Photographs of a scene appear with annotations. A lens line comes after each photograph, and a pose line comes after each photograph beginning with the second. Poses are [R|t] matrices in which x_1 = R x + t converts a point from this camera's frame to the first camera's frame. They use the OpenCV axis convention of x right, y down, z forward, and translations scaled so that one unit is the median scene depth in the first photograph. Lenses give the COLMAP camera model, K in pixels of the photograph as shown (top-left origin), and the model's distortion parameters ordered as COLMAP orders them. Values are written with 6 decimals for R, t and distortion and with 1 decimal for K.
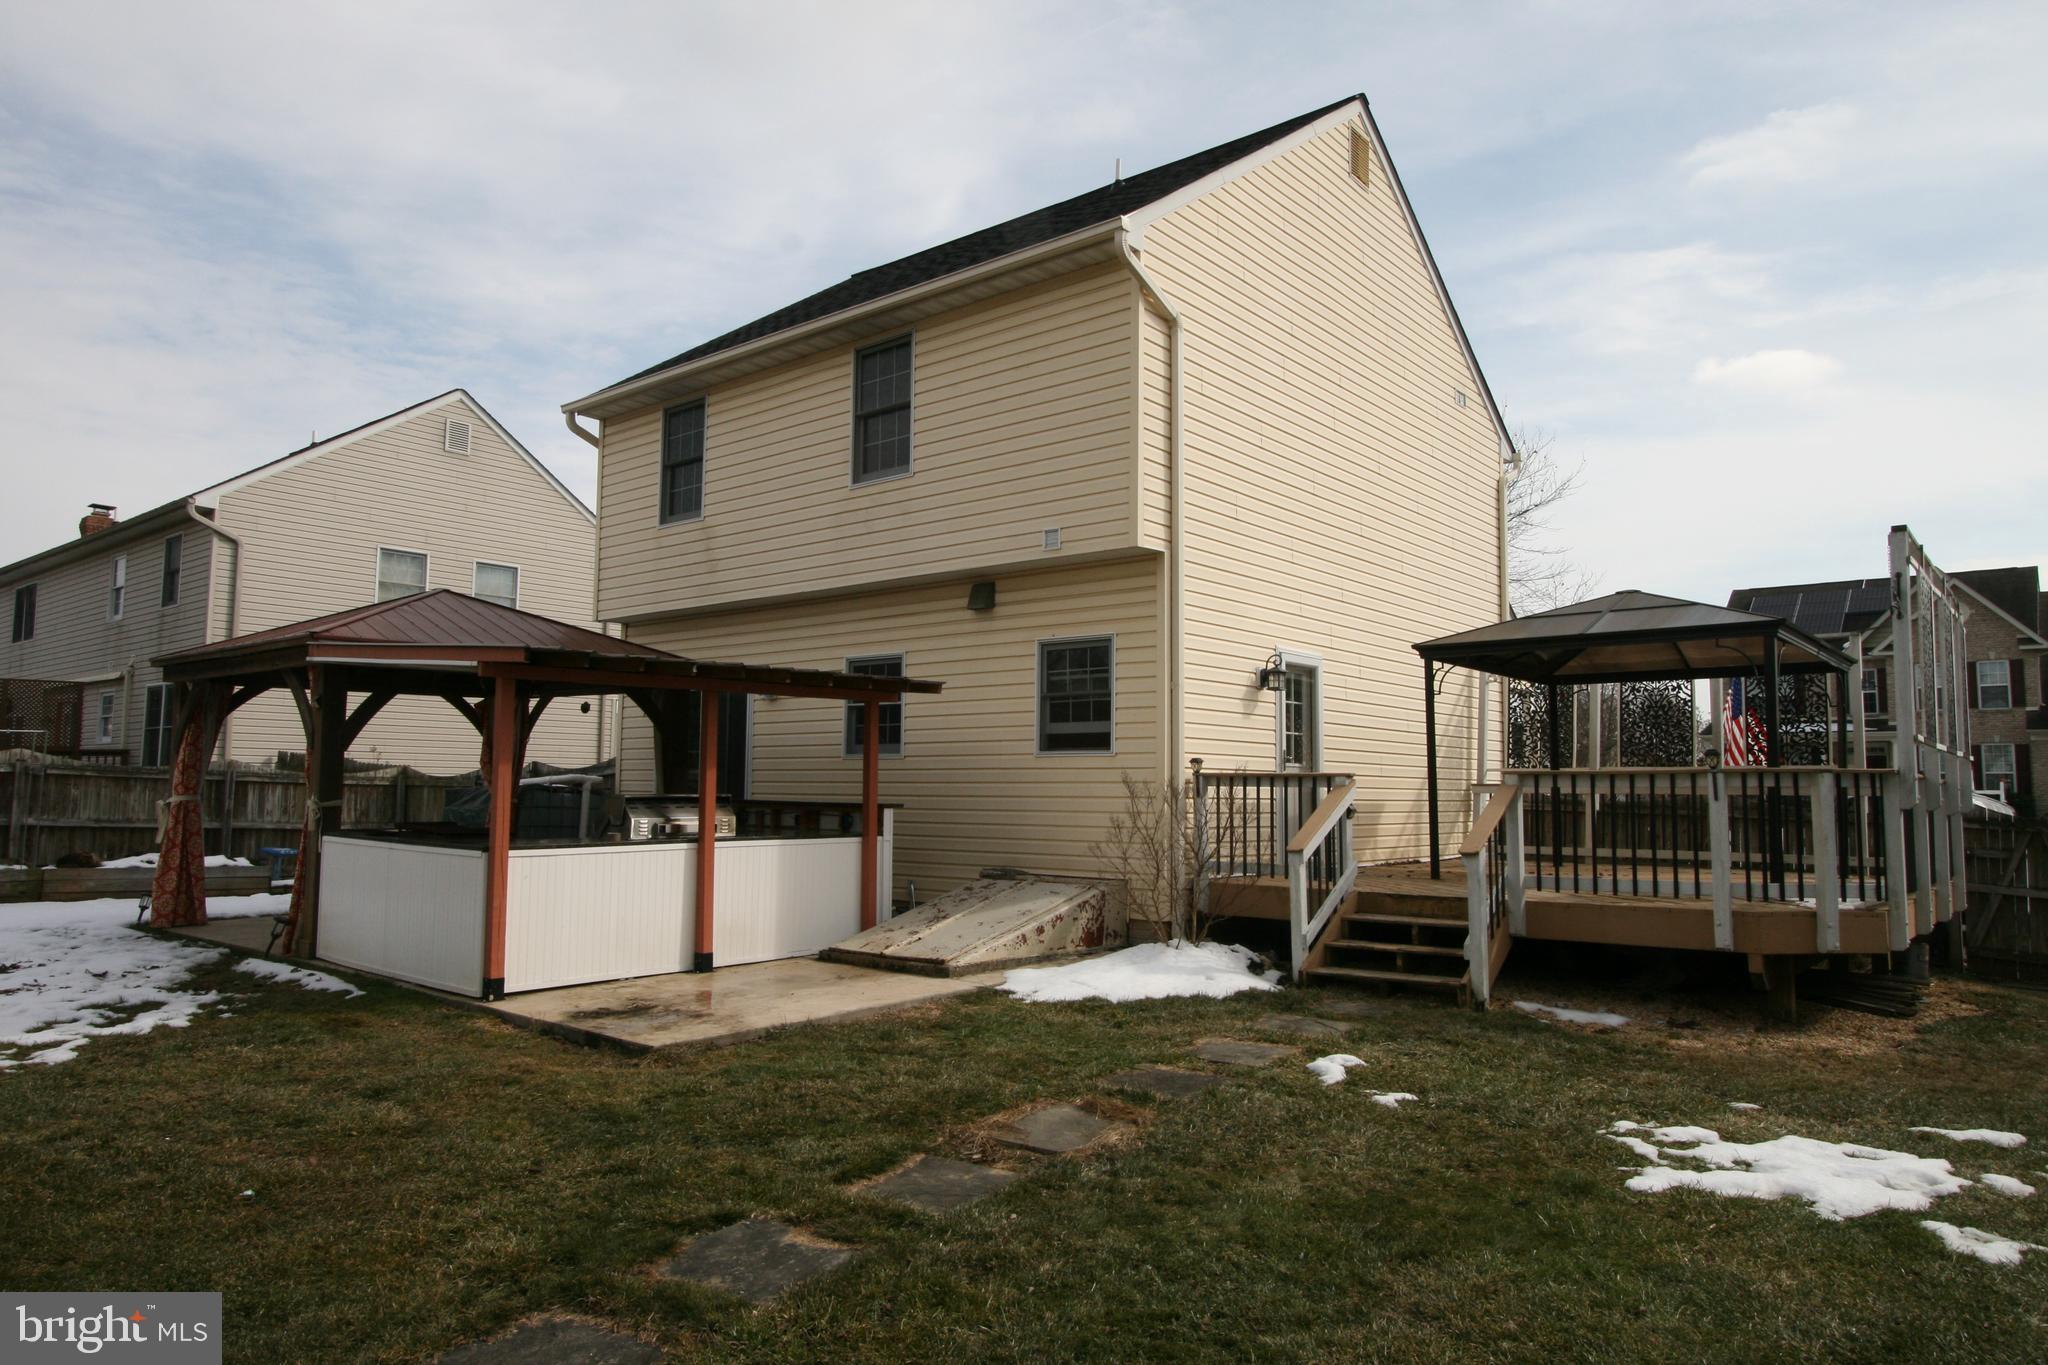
lens RADIAL K [[1298.3, 0, 1023.7], [0, 1298.3, 680.7], [0, 0, 1]] dist [-0.004632, 0.004615]
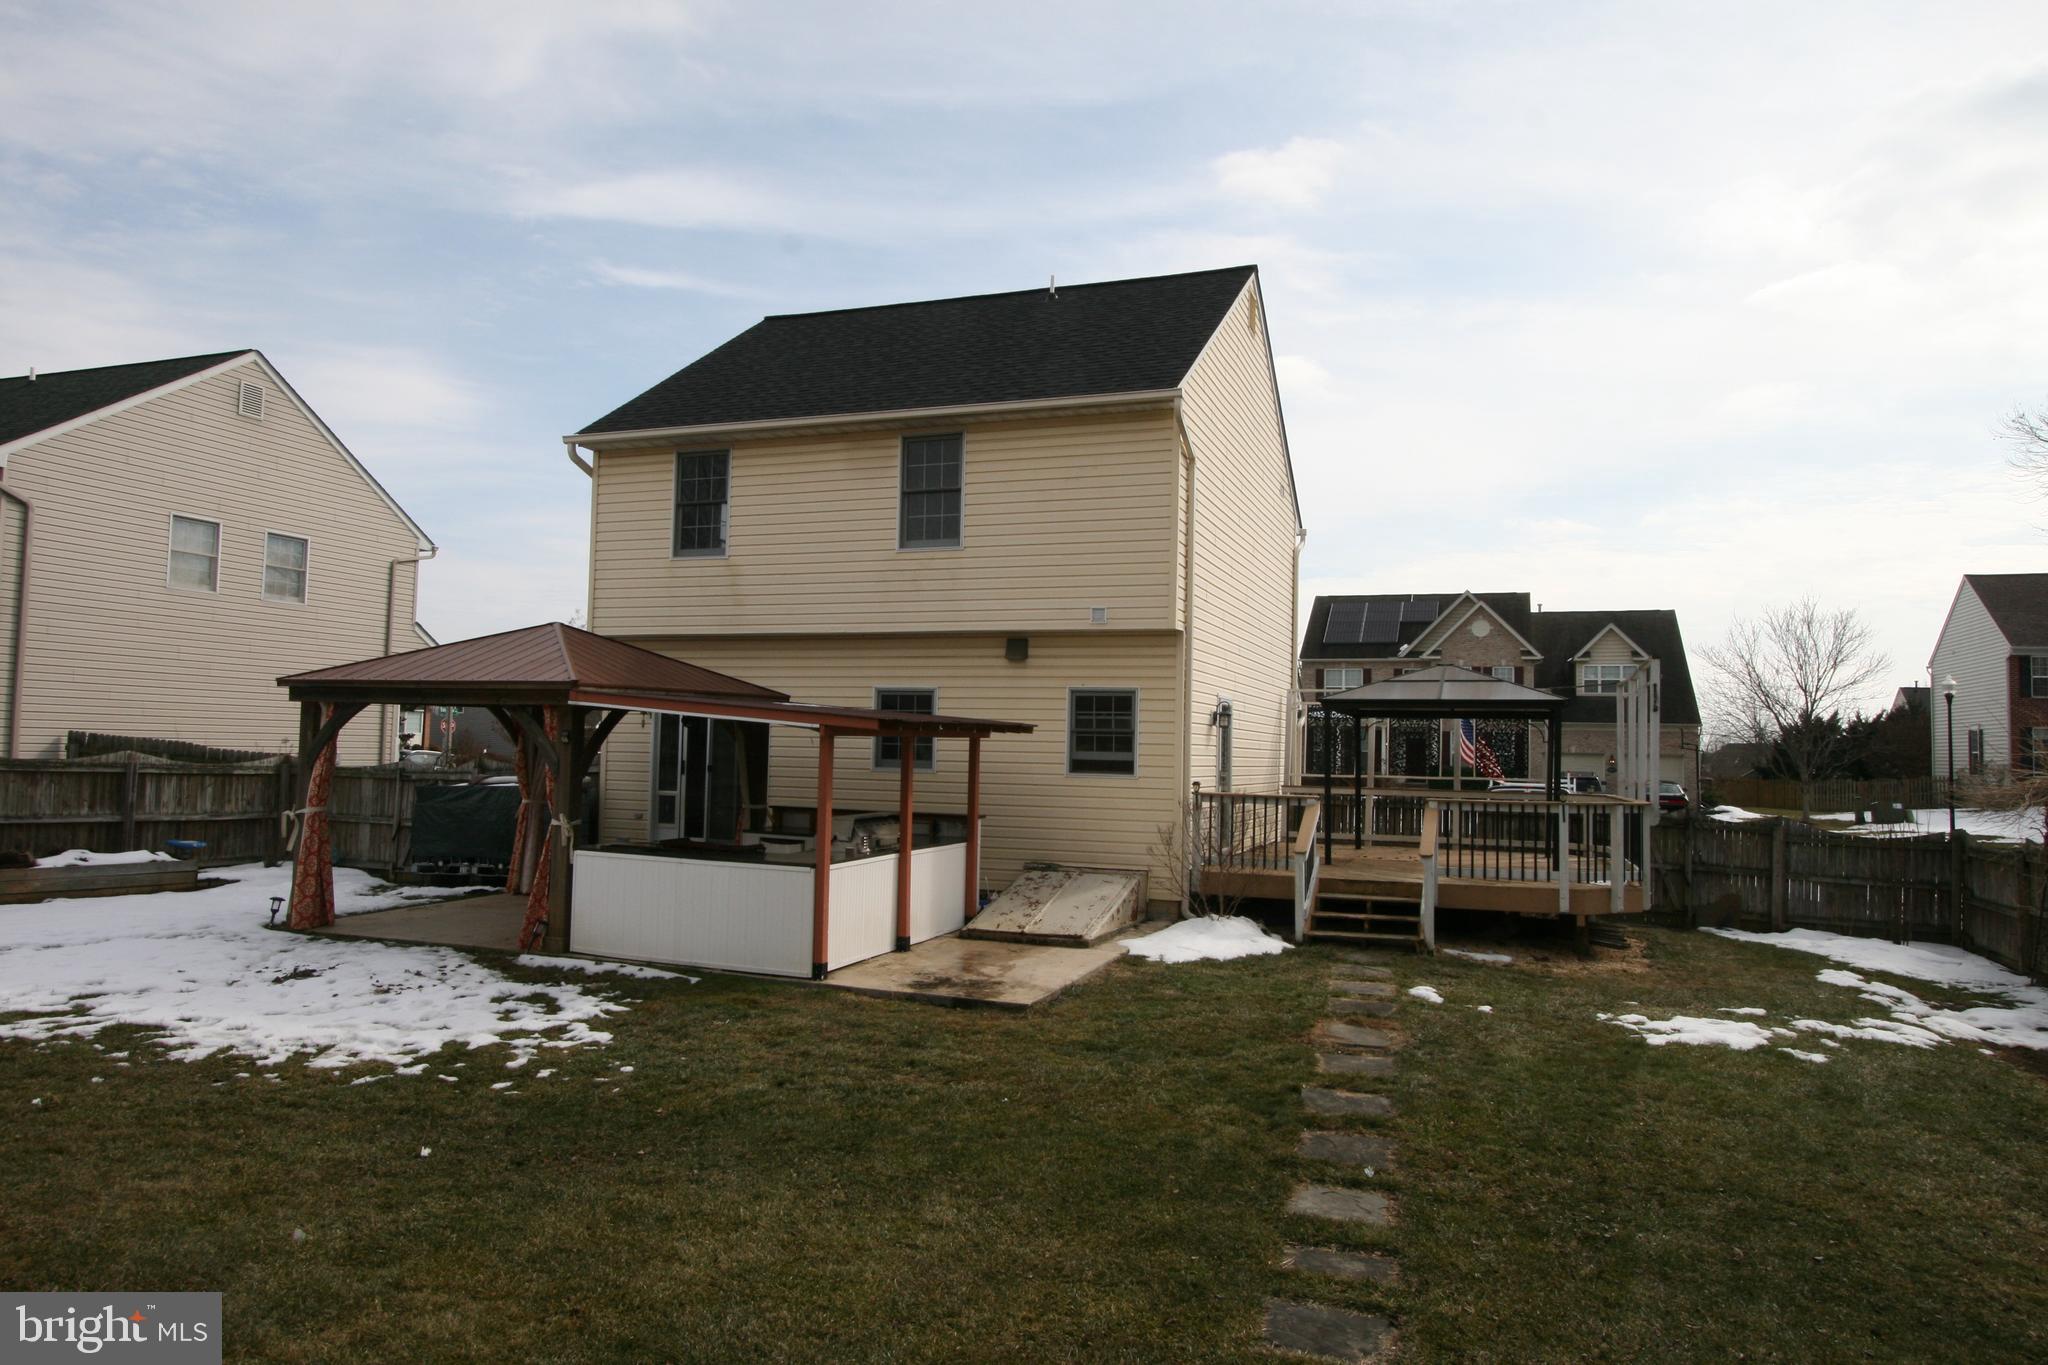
lens RADIAL K [[1298.3, 0, 1033.1], [0, 1298.3, 675.3], [0, 0, 1]] dist [-0.004632, 0.004615]
pose [[0.942467, 0.030805, 0.332875, -0.437449], [-0.041373, 0.998838, 0.024703, -0.070710], [-0.331728, -0.037054, 0.942647, -0.208478]]
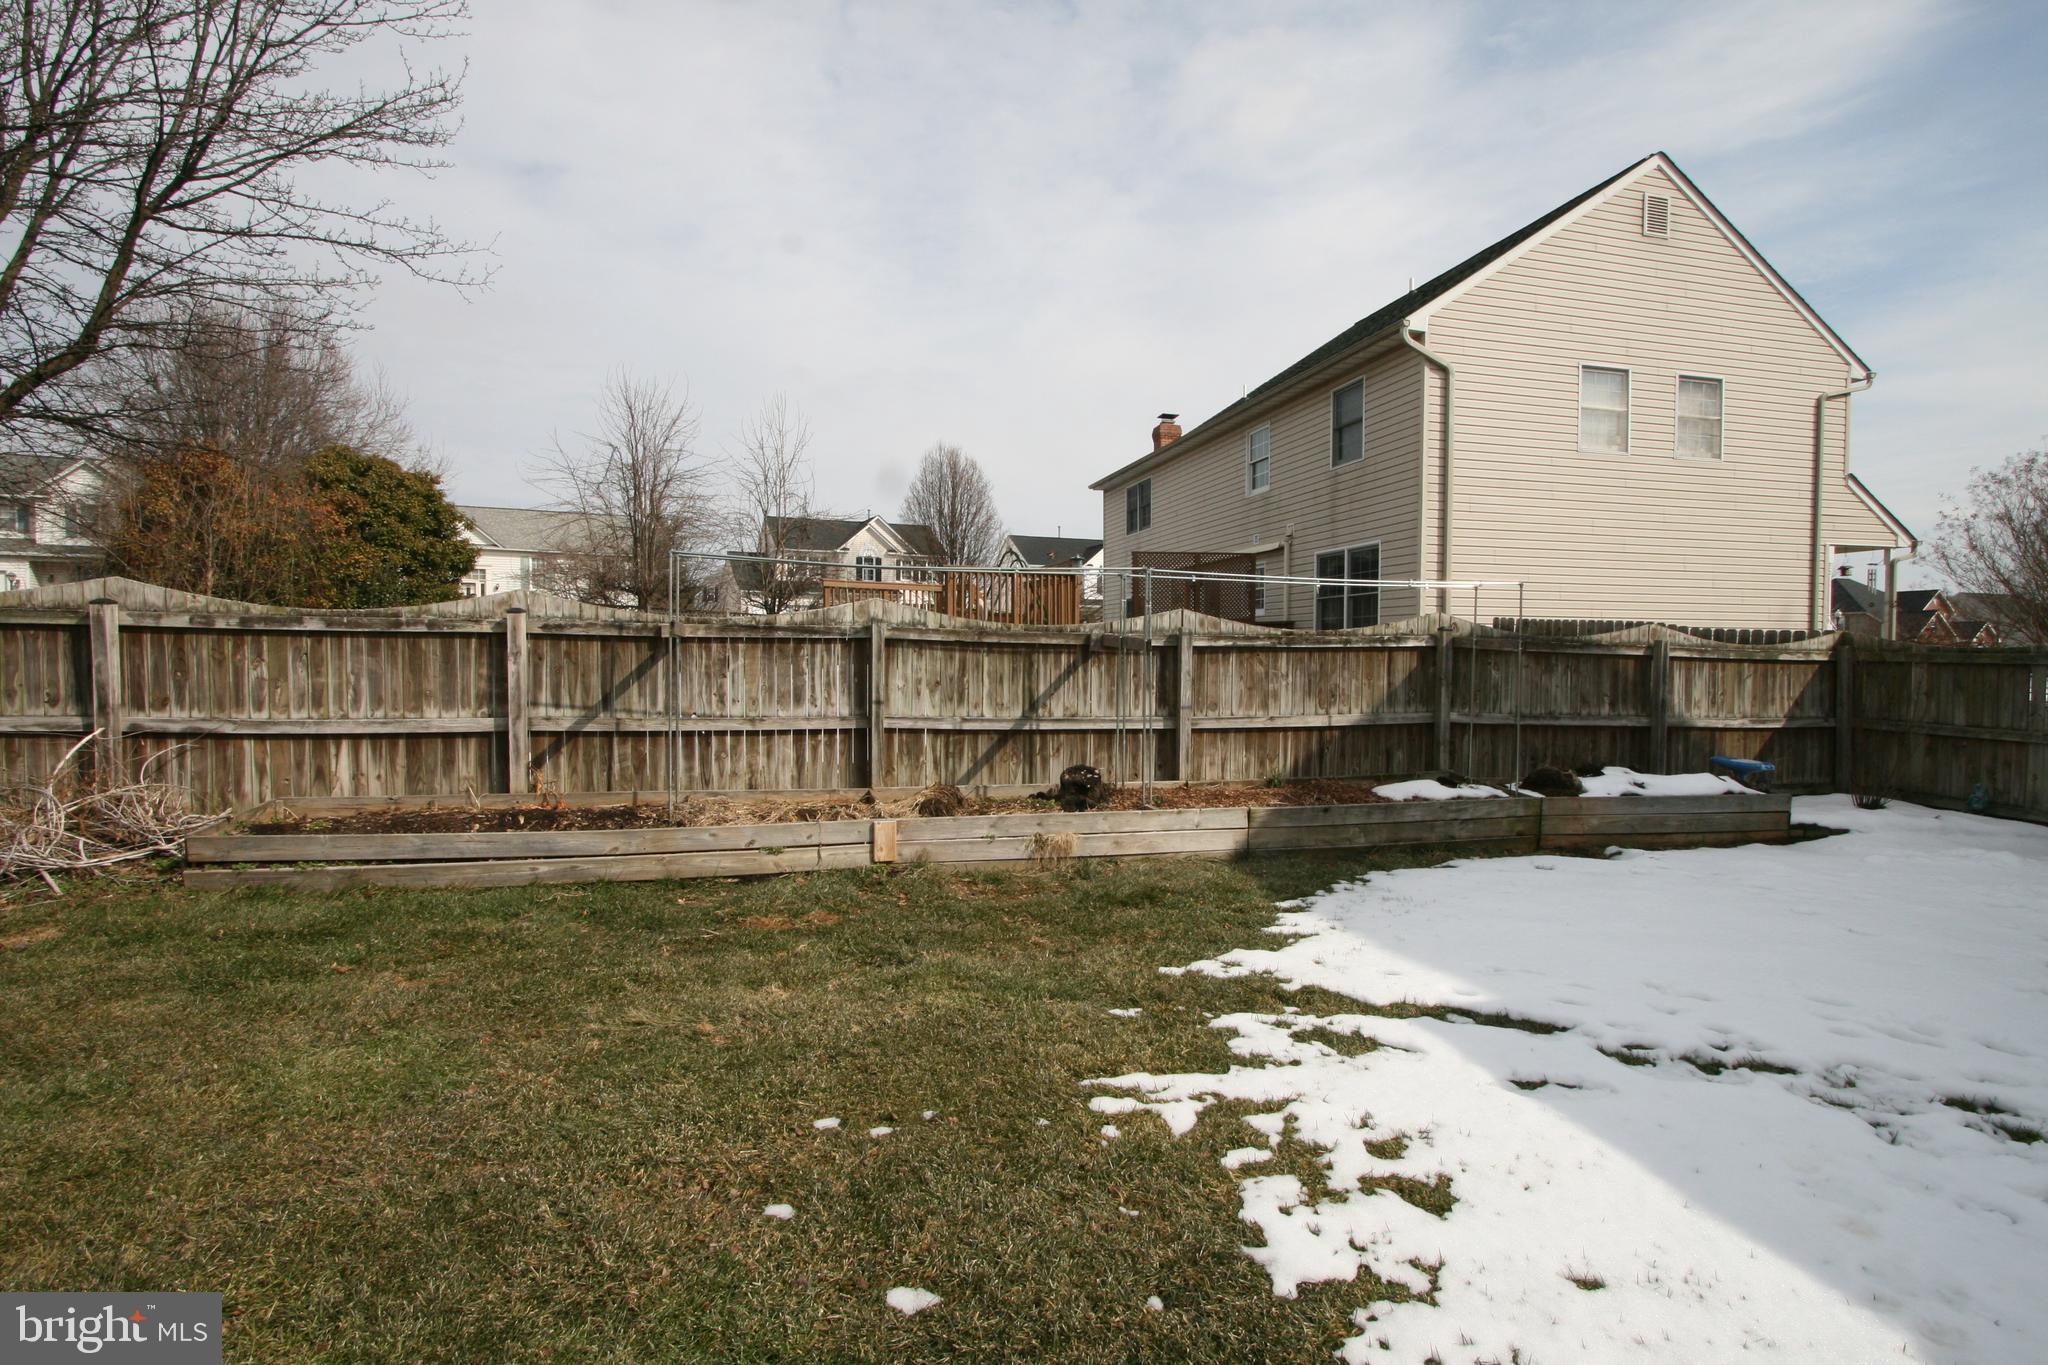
lens RADIAL K [[957.2, 0, 1033.7], [0, 957.2, 678.2], [0, 0, 1]] dist [-0.006429, -0.000455]
pose [[0.812117, 0.011418, -0.583383, -0.856792], [0.052728, 0.994282, 0.092861, 0.037262], [0.581108, -0.106175, 0.806871, 0.602753]]
